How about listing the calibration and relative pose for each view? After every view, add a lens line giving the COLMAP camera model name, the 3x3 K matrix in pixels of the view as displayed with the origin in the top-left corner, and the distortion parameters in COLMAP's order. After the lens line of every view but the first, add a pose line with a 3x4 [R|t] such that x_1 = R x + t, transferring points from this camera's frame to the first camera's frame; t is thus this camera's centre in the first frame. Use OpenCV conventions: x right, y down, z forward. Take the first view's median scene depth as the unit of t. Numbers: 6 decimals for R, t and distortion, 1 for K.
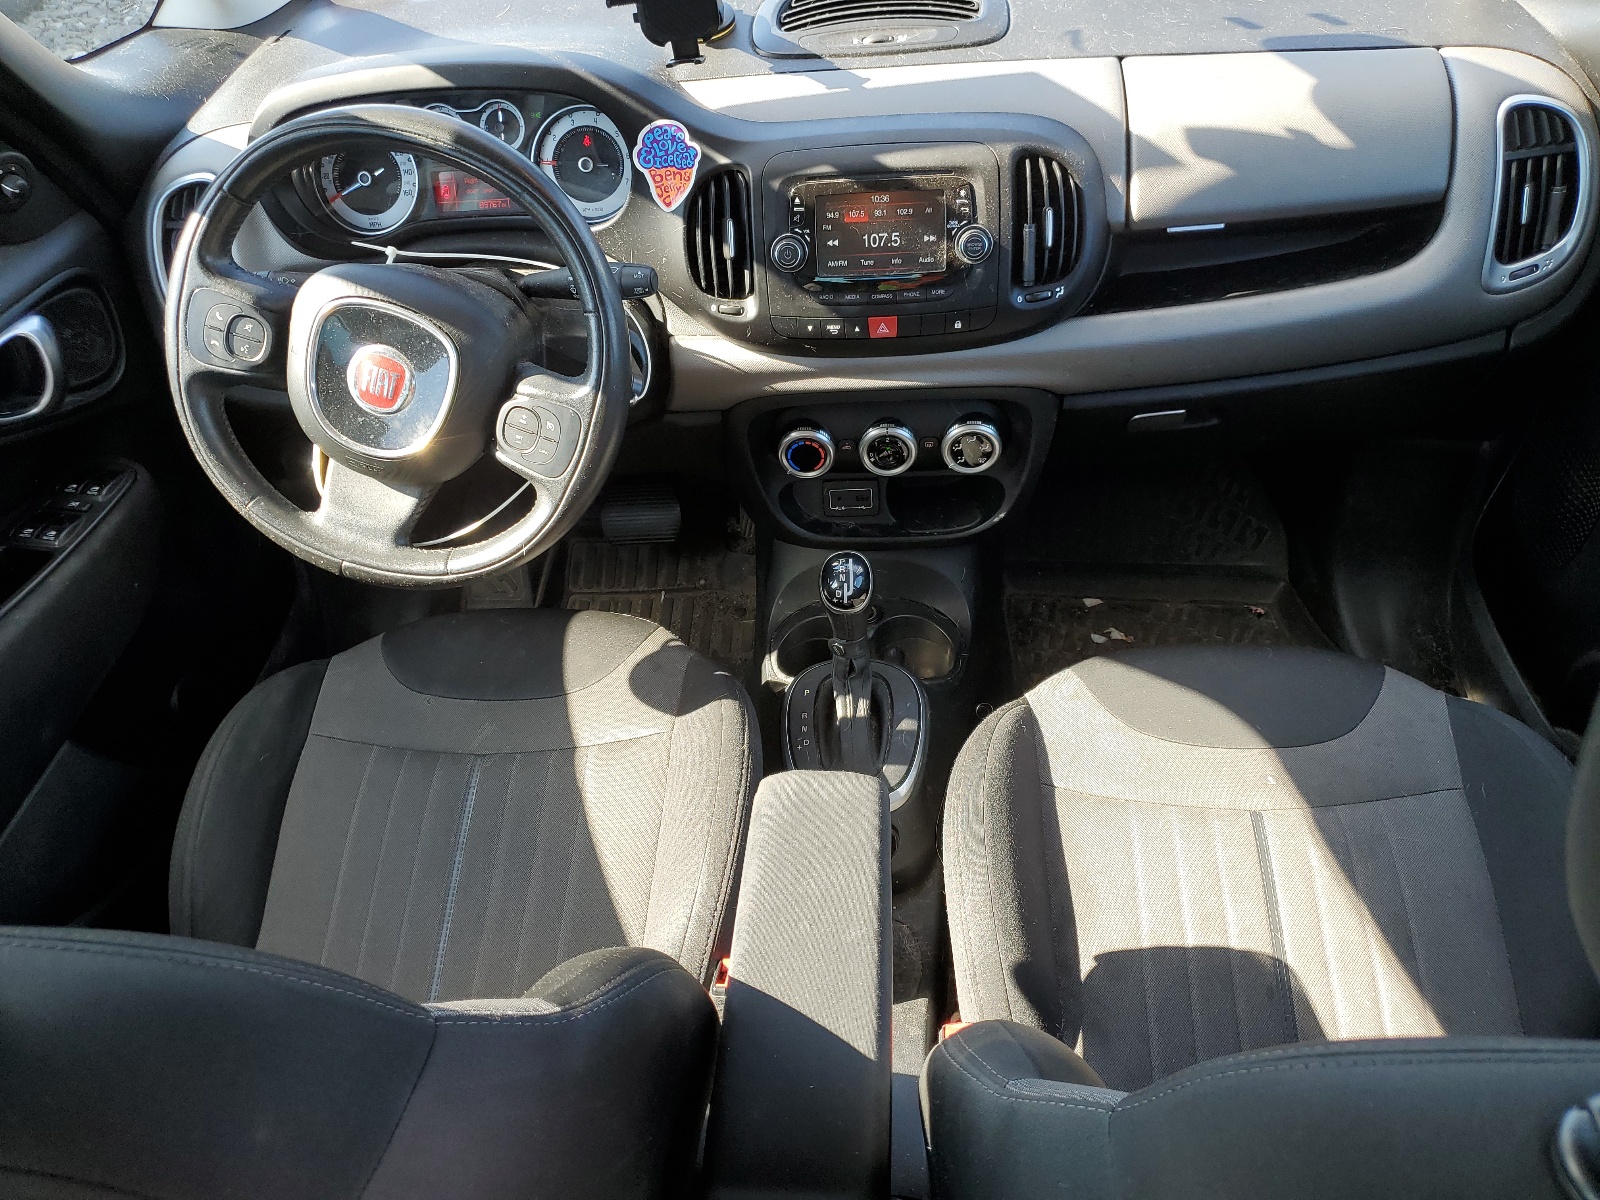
lens RADIAL K [[1201.3, 0, 800.0], [0, 1201.3, 600.0], [0, 0, 1]] dist [0.001472, 0.000744]
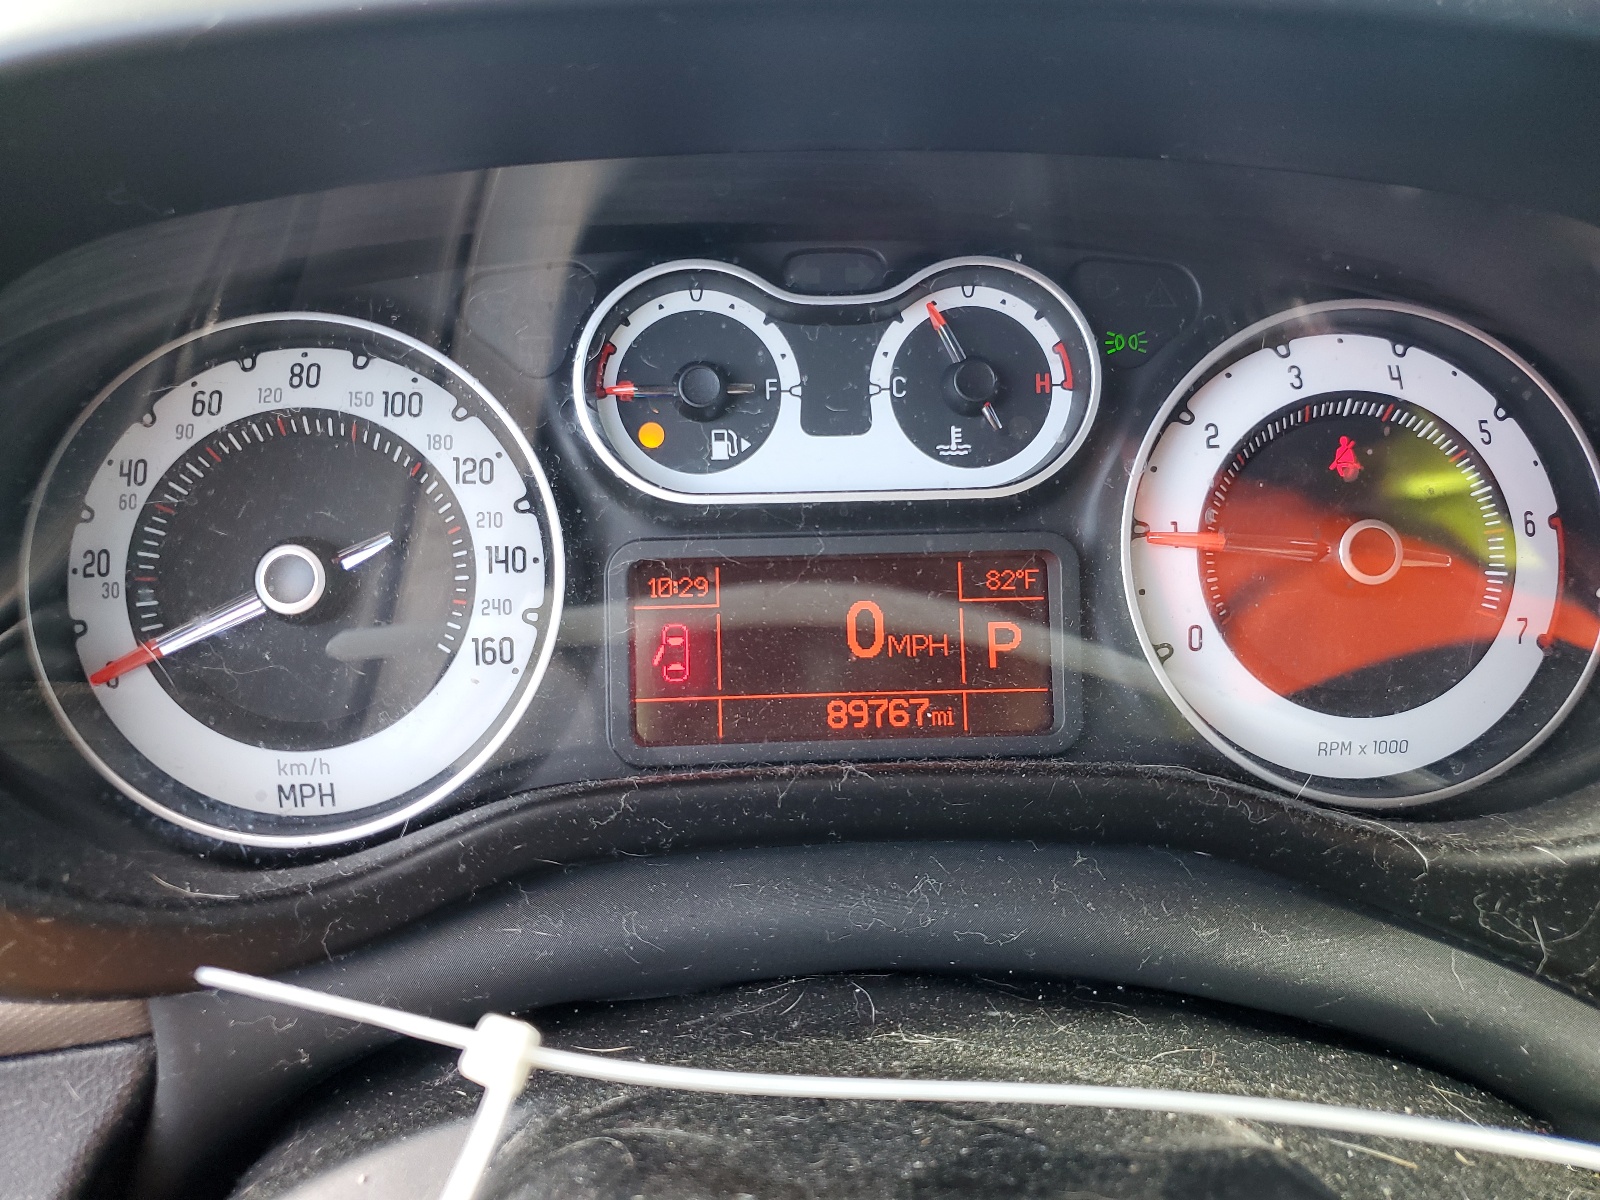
lens RADIAL K [[1330.2, 0, 800.0], [0, 1330.2, 600.0], [0, 0, 1]] dist [-0.000090, -0.000521]
pose [[0.991207, 0.032995, 0.128143, -0.305918], [0.016967, 0.928727, -0.370375, -0.262811], [-0.131231, 0.369293, 0.920001, 0.783463]]
